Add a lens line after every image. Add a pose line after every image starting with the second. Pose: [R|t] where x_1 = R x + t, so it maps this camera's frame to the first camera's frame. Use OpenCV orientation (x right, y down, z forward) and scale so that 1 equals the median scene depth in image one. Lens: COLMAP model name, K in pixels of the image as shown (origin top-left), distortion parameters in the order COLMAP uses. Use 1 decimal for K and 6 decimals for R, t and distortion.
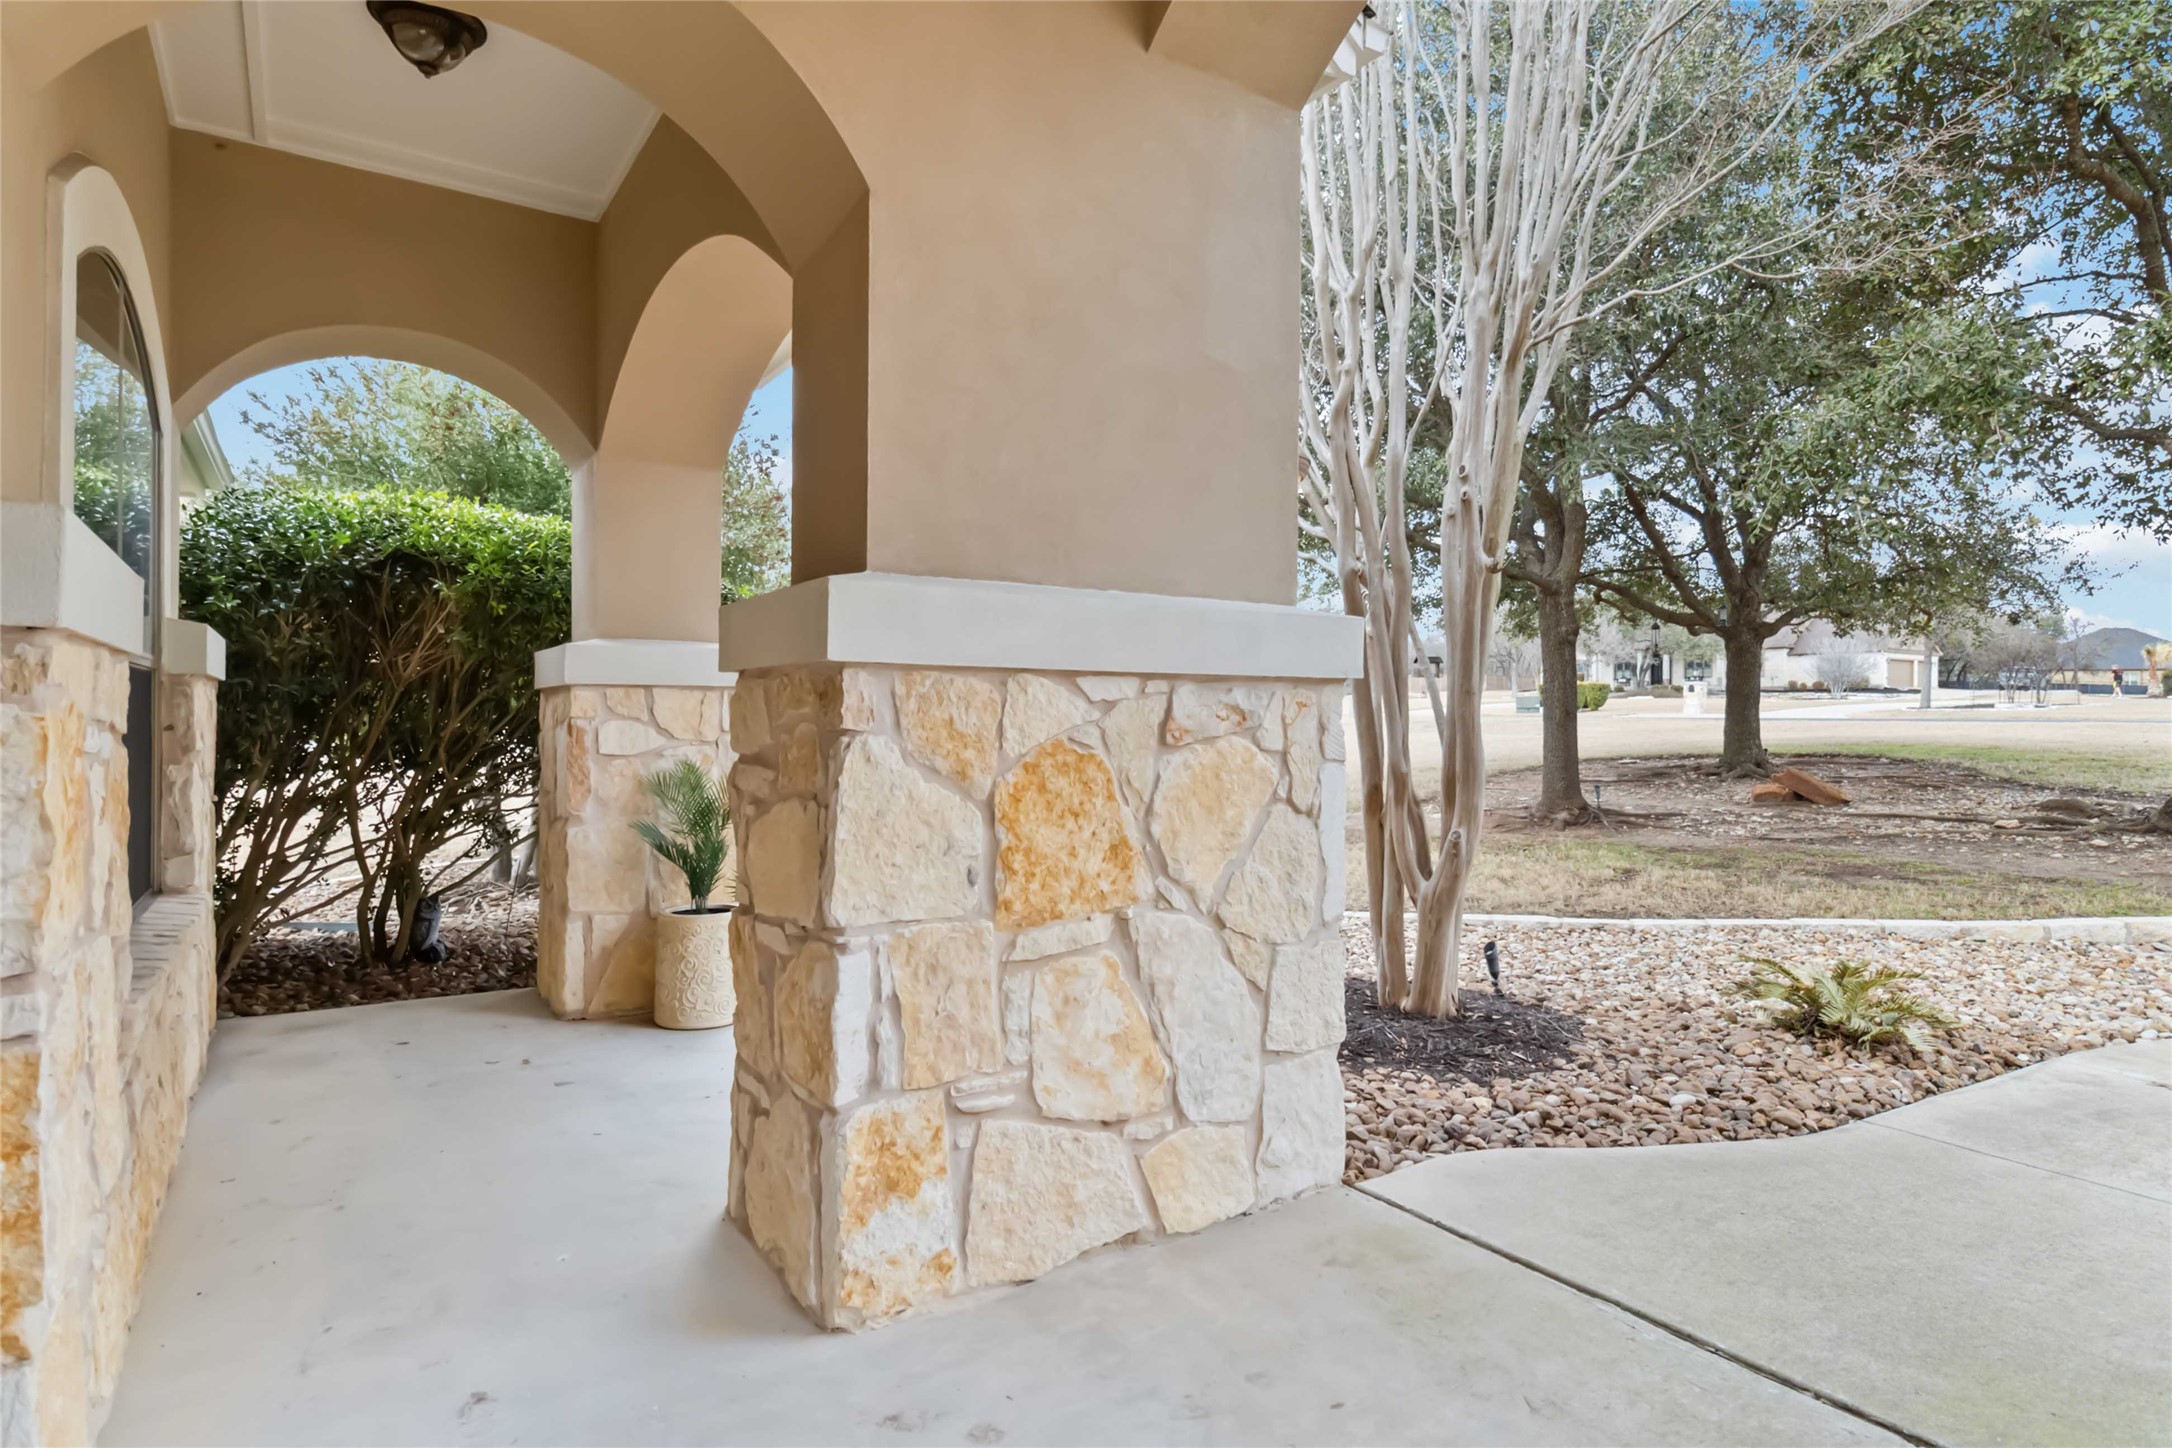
lens RADIAL K [[1144.5, 0, 1097.4], [0, 1144.5, 731.3], [0, 0, 1]] dist [0.002814, -0.001330]
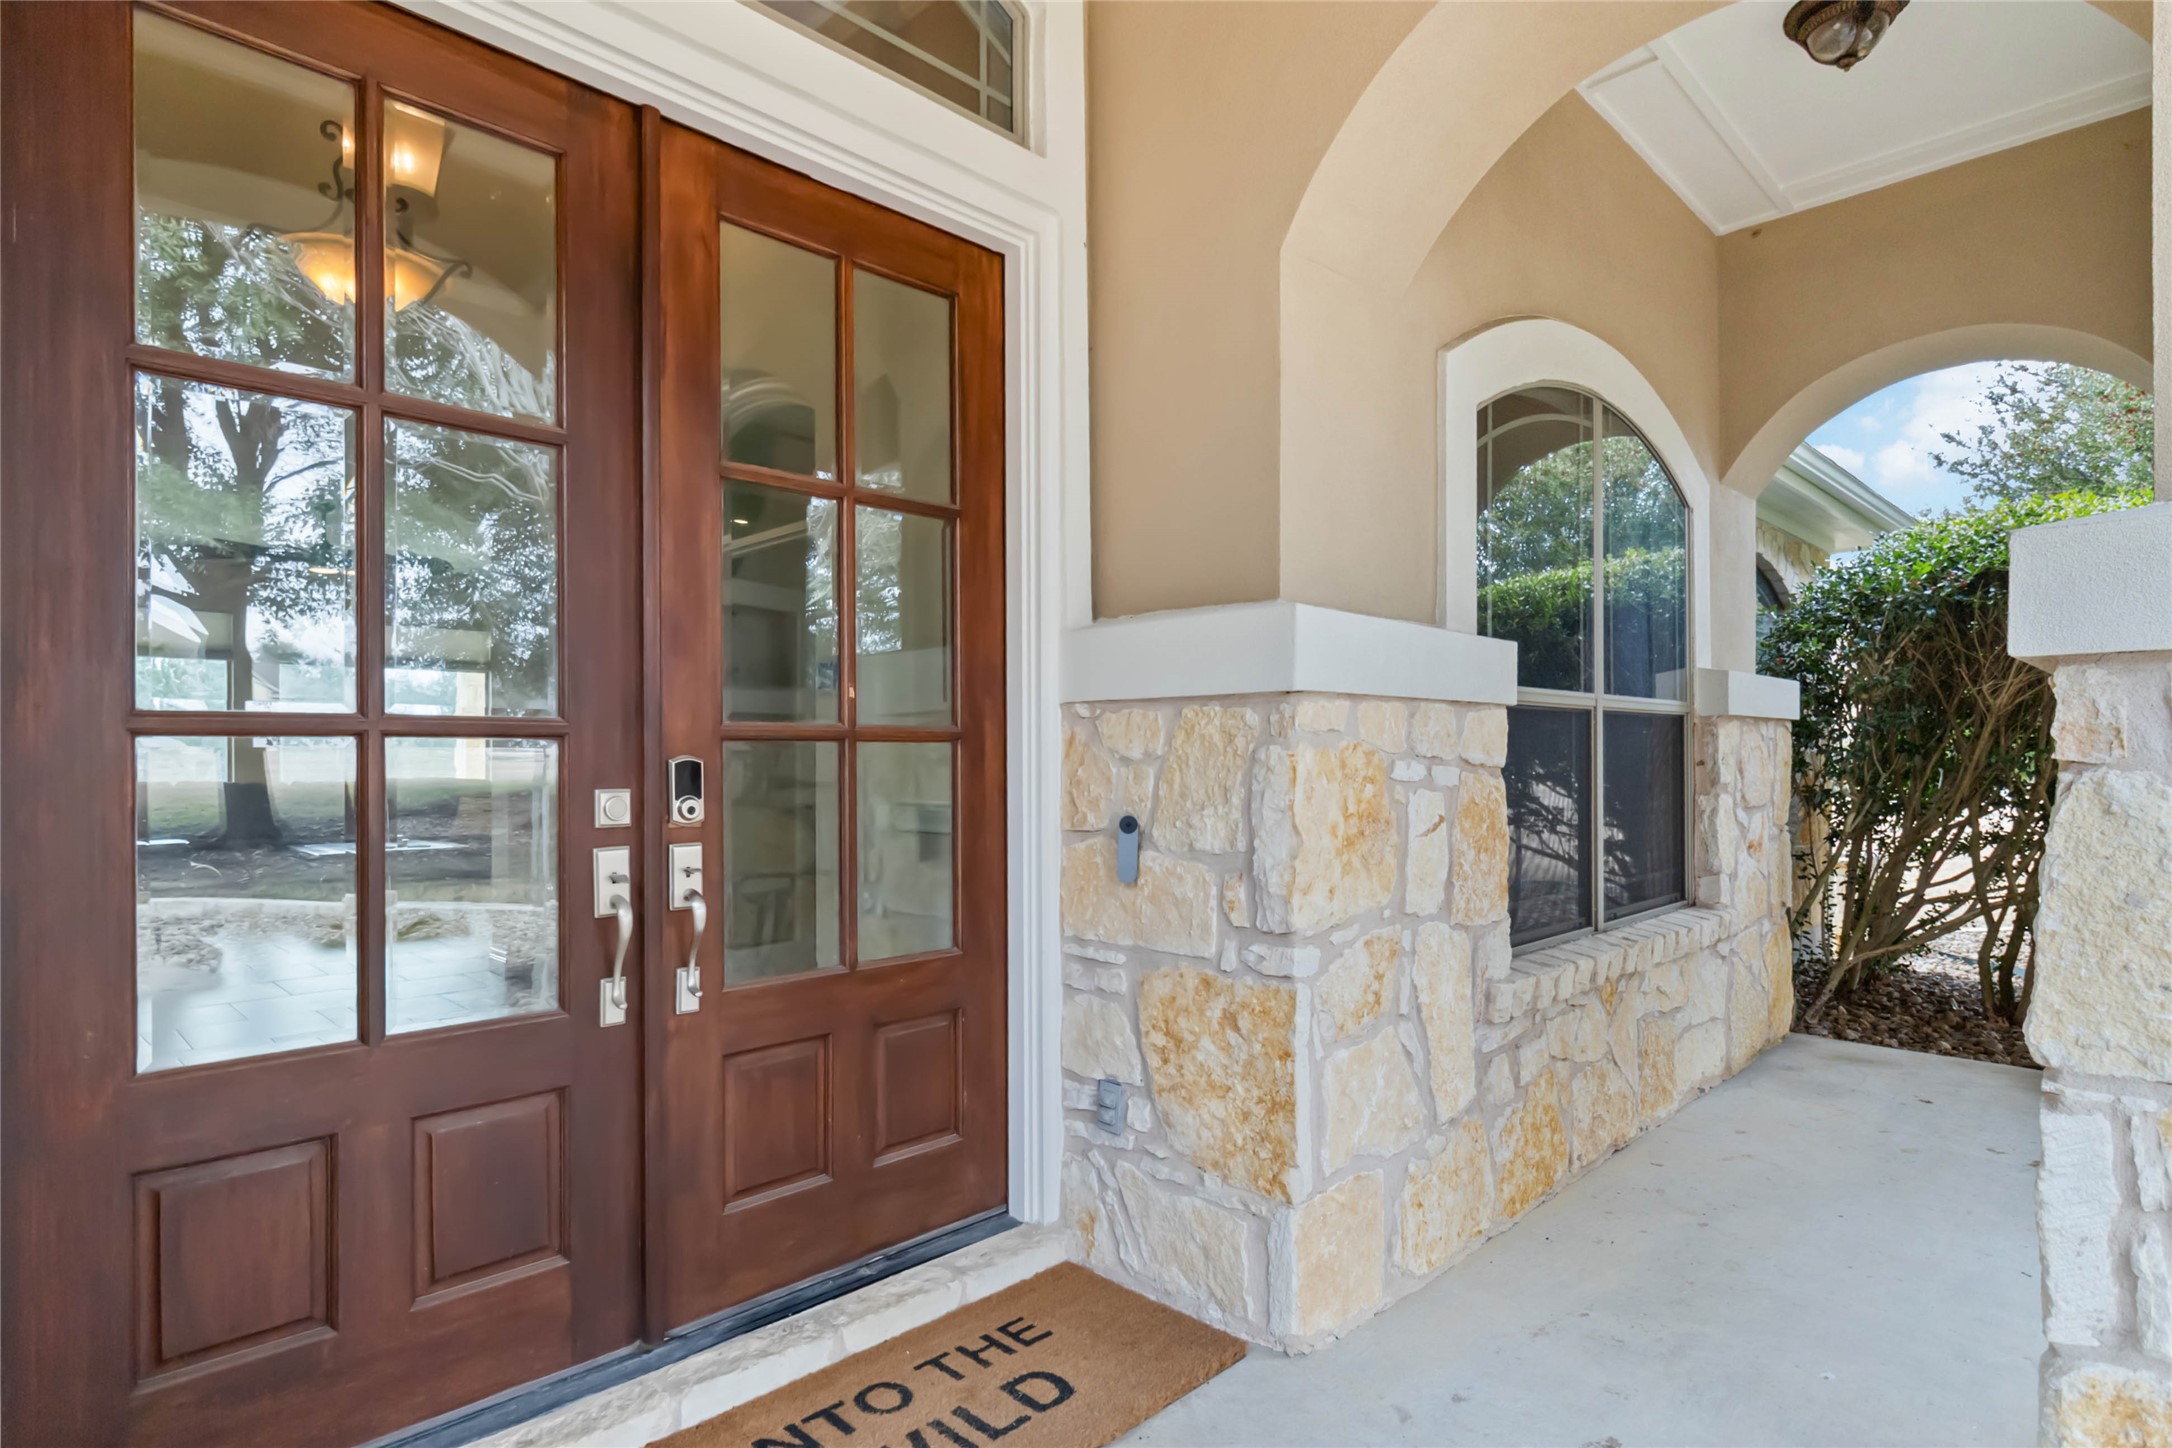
lens RADIAL K [[1144.5, 0, 1211.7], [0, 1144.5, 767.2], [0, 0, 1]] dist [0.002814, -0.001330]
pose [[0.236062, 0.000613, -0.971738, 0.203347], [-0.001571, 0.999999, 0.000249, 0.001712], [0.971737, 0.001468, 0.236063, 0.268544]]
